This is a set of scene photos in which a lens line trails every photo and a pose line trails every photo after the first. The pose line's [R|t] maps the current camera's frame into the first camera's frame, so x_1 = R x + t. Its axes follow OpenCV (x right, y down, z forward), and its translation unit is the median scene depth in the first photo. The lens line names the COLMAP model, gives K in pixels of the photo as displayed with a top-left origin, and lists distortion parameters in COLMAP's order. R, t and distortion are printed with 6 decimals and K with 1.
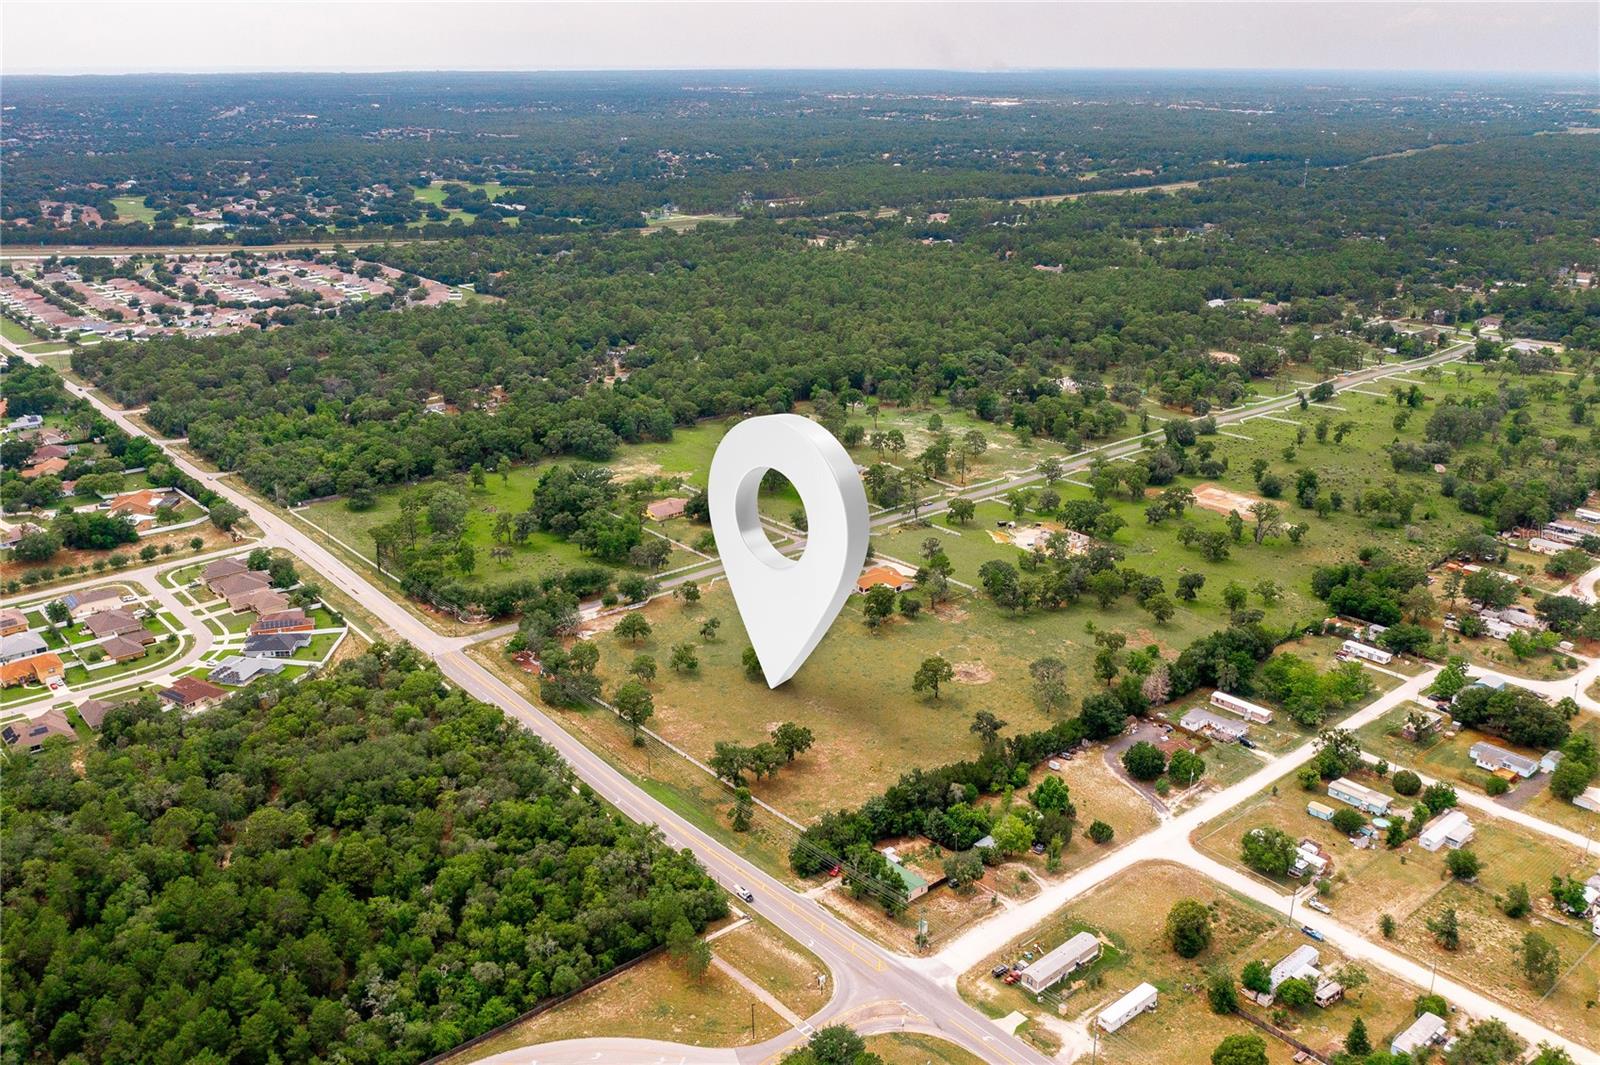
lens RADIAL K [[1341.2, 0, 800.0], [0, 1341.2, 532.5], [0, 0, 1]] dist [-0.017280, -0.005337]
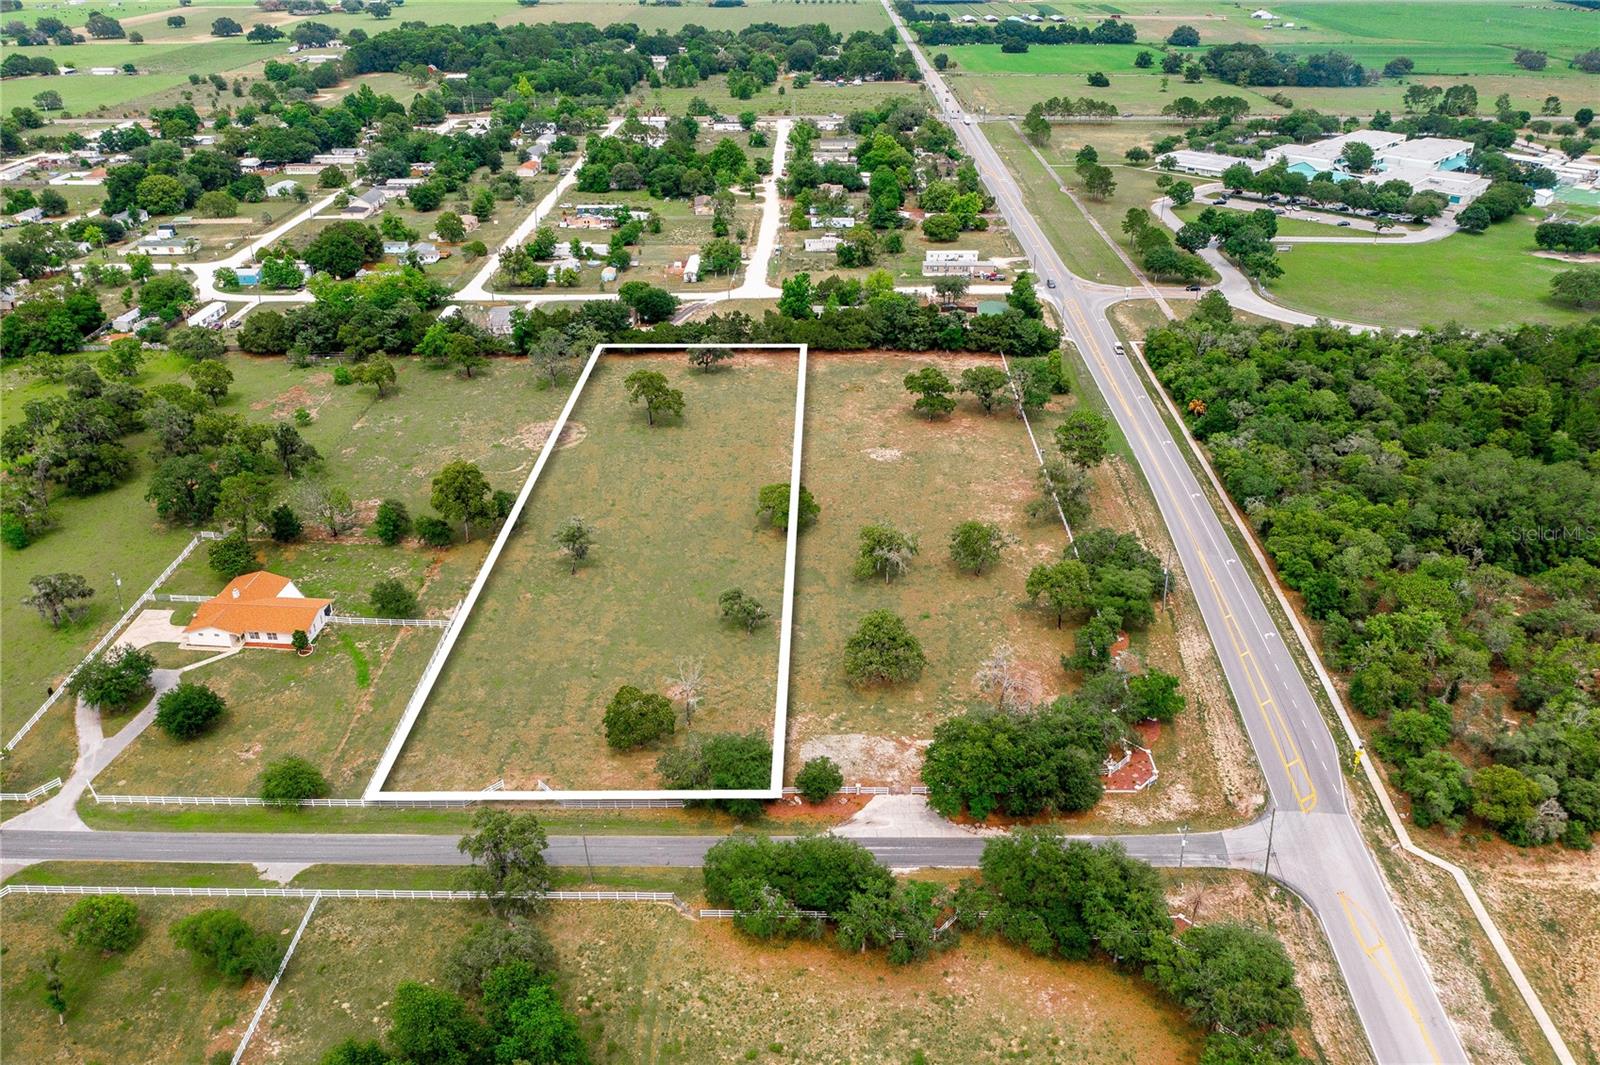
lens RADIAL K [[1256.2, 0, 802.9], [0, 1256.2, 527.6], [0, 0, 1]] dist [-0.019471, 0.004730]
pose [[-0.748038, -0.304234, 0.589814, -0.317362], [0.223117, 0.721718, 0.655242, -0.220976], [-0.625026, 0.621744, -0.471992, 1.122682]]
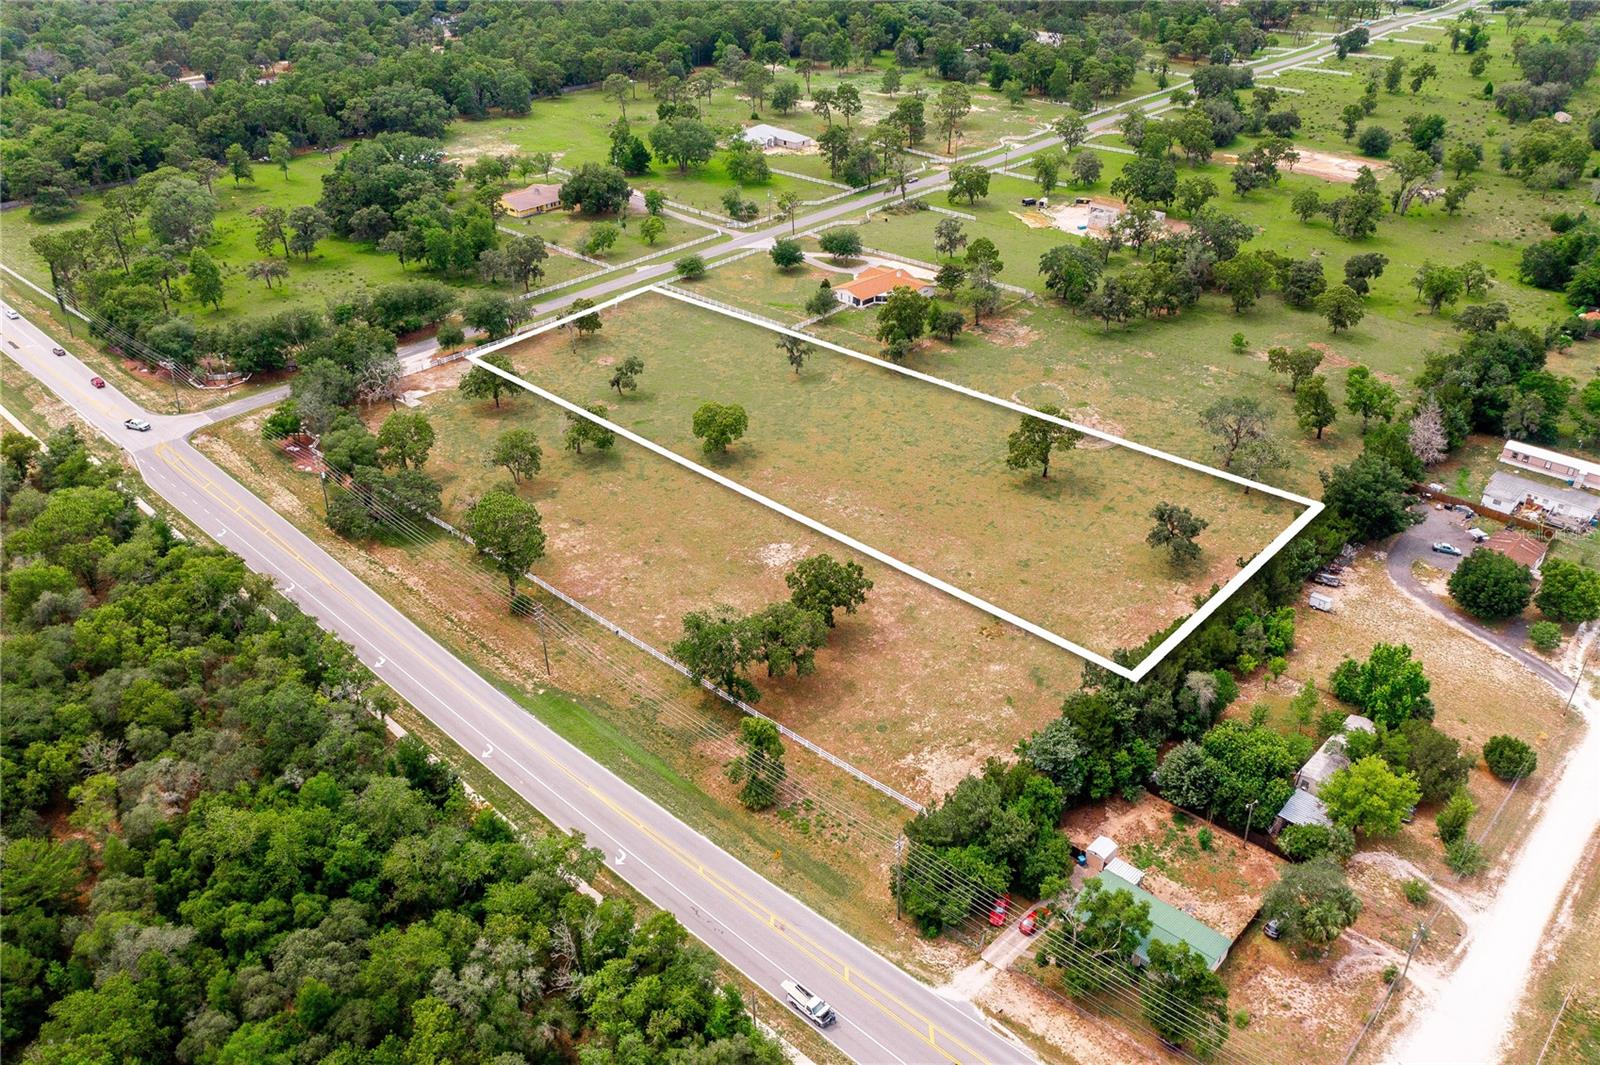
lens RADIAL K [[1256.2, 0, 802.9], [0, 1256.2, 527.6], [0, 0, 1]] dist [-0.019471, 0.004730]
pose [[0.992750, -0.063099, 0.102307, -0.048581], [0.041767, 0.979185, 0.198627, 0.029219], [-0.112711, -0.192914, 0.974721, 0.421992]]
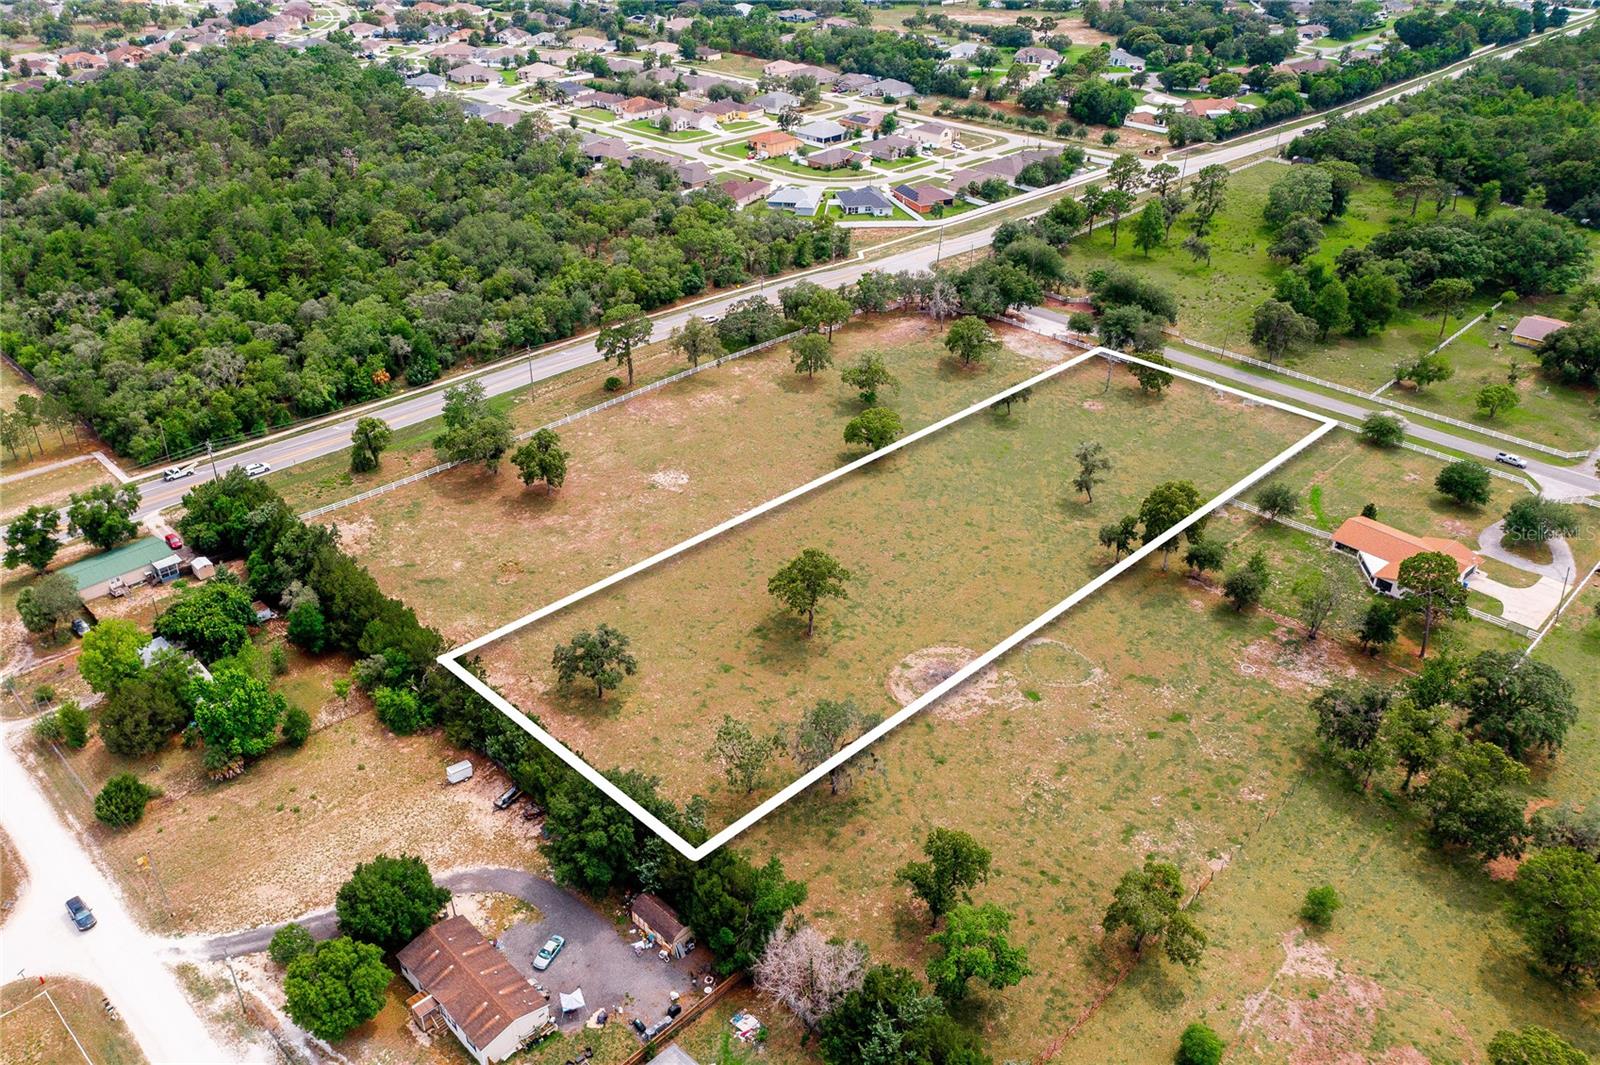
lens RADIAL K [[1256.2, 0, 802.9], [0, 1256.2, 527.6], [0, 0, 1]] dist [-0.019471, 0.004730]
pose [[0.084968, 0.501097, -0.861210, 0.399181], [-0.335392, 0.828281, 0.448847, -0.090350], [0.938239, 0.250705, 0.238441, 0.764568]]
